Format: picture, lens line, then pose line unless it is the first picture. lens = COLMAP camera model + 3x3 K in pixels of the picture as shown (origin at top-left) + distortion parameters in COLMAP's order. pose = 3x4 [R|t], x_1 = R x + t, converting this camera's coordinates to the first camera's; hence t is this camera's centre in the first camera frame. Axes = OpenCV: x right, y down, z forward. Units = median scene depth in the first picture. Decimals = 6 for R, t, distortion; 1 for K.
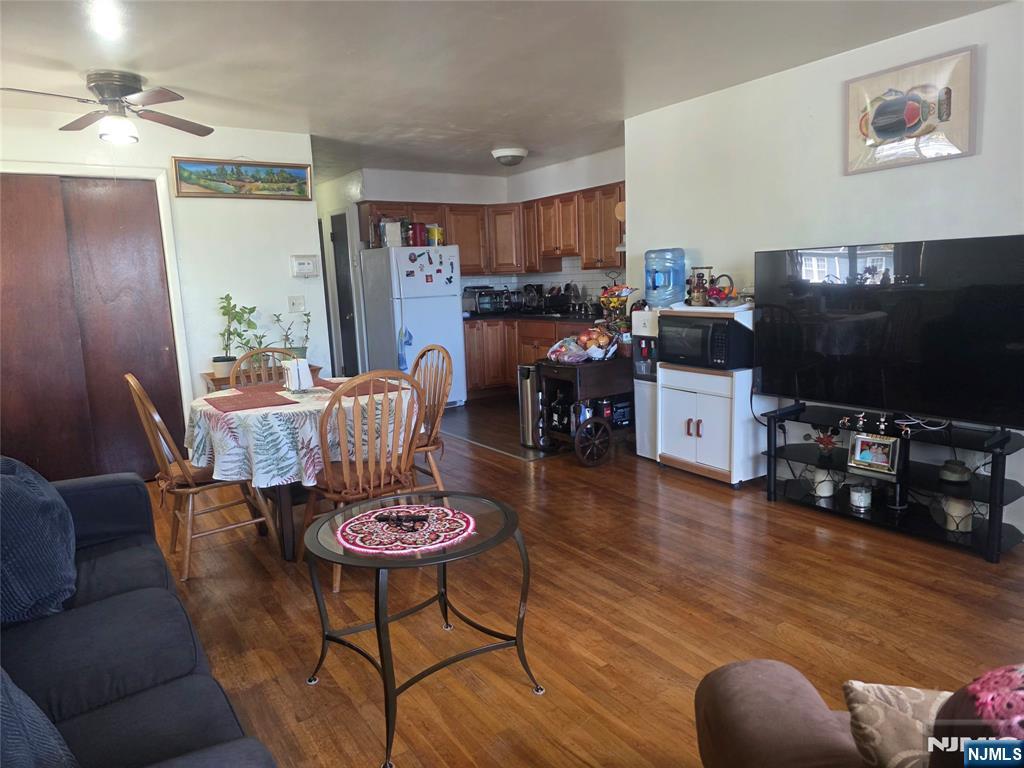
lens RADIAL K [[678.4, 0, 516.2], [0, 678.4, 385.8], [0, 0, 1]] dist [0.057216, -0.061504]
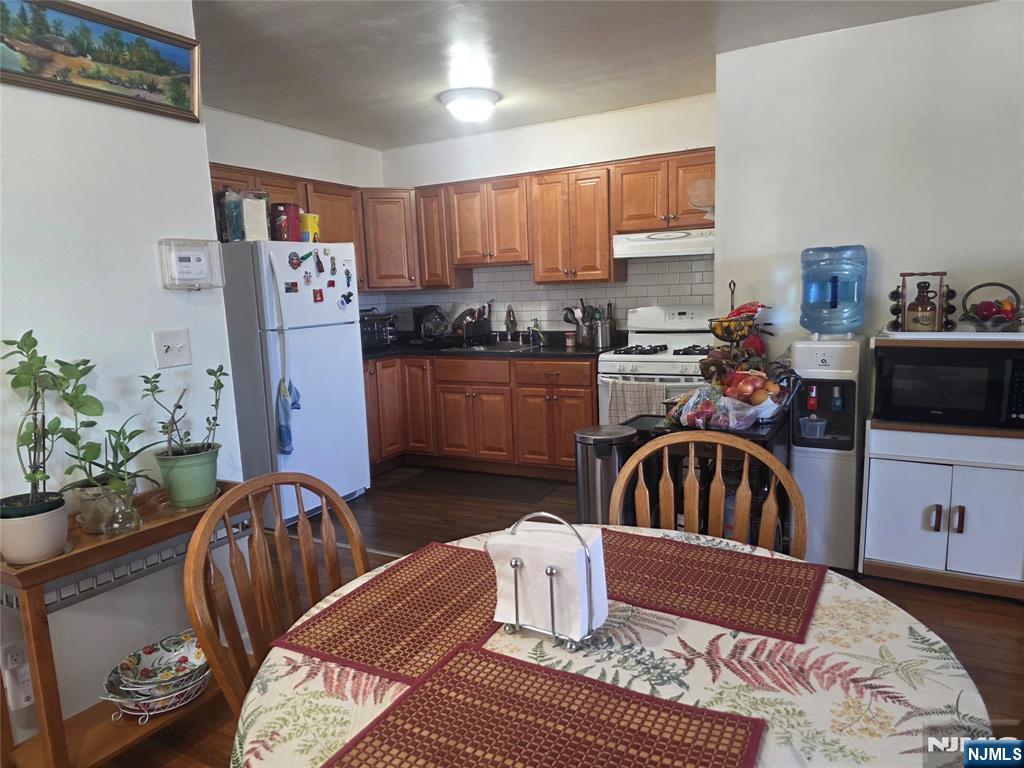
lens RADIAL K [[678.4, 0, 516.2], [0, 678.4, 385.8], [0, 0, 1]] dist [0.057216, -0.061504]
pose [[0.887297, -0.059608, 0.457330, -0.254467], [0.075701, 0.996987, -0.016926, -0.054626], [-0.454943, 0.049639, 0.889136, 0.386032]]
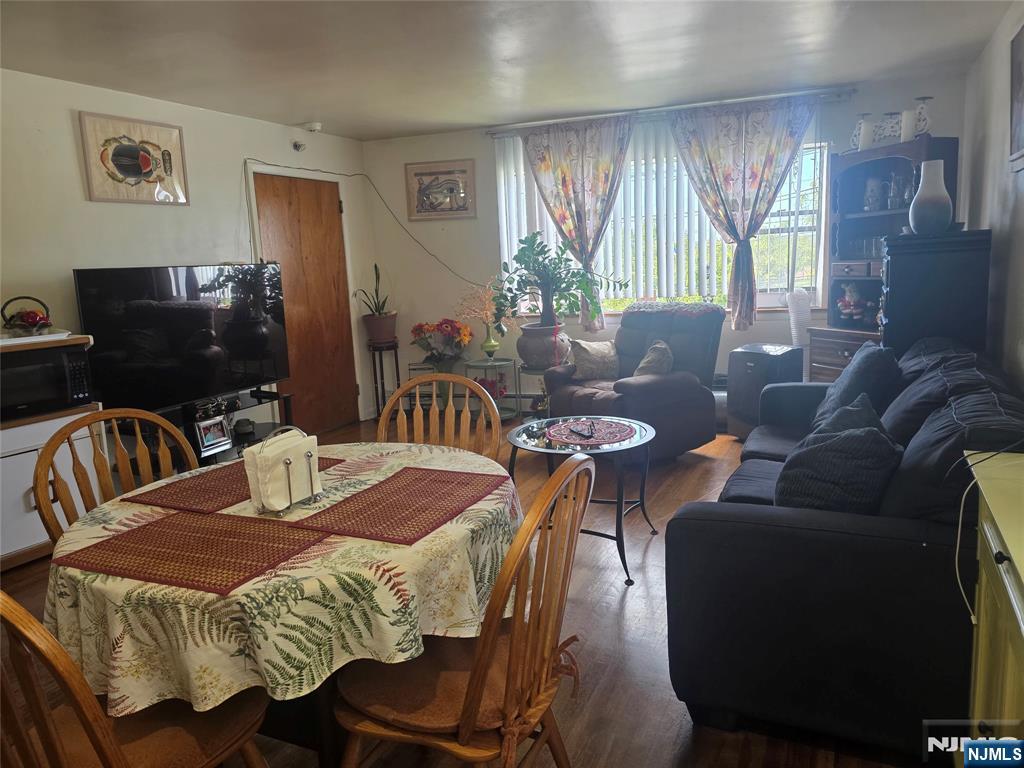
lens RADIAL K [[678.4, 0, 516.2], [0, 678.4, 385.8], [0, 0, 1]] dist [0.057216, -0.061504]
pose [[-0.505183, -0.091309, 0.858168, -0.423405], [0.199525, 0.955089, 0.219077, -0.076734], [-0.839631, 0.281900, -0.464276, 0.565356]]
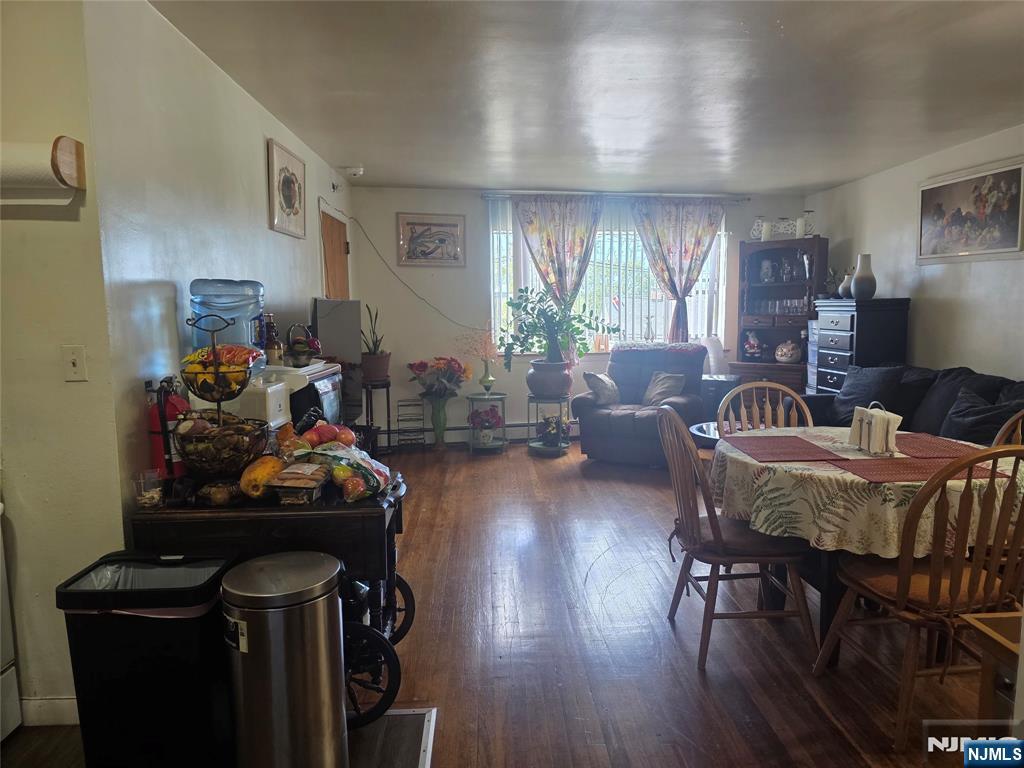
lens RADIAL K [[678.4, 0, 516.2], [0, 678.4, 385.8], [0, 0, 1]] dist [0.057216, -0.061504]
pose [[-0.852202, -0.011455, 0.523088, -0.214533], [0.124069, 0.966821, 0.223303, -0.140907], [-0.508290, 0.255198, -0.822505, 0.923968]]
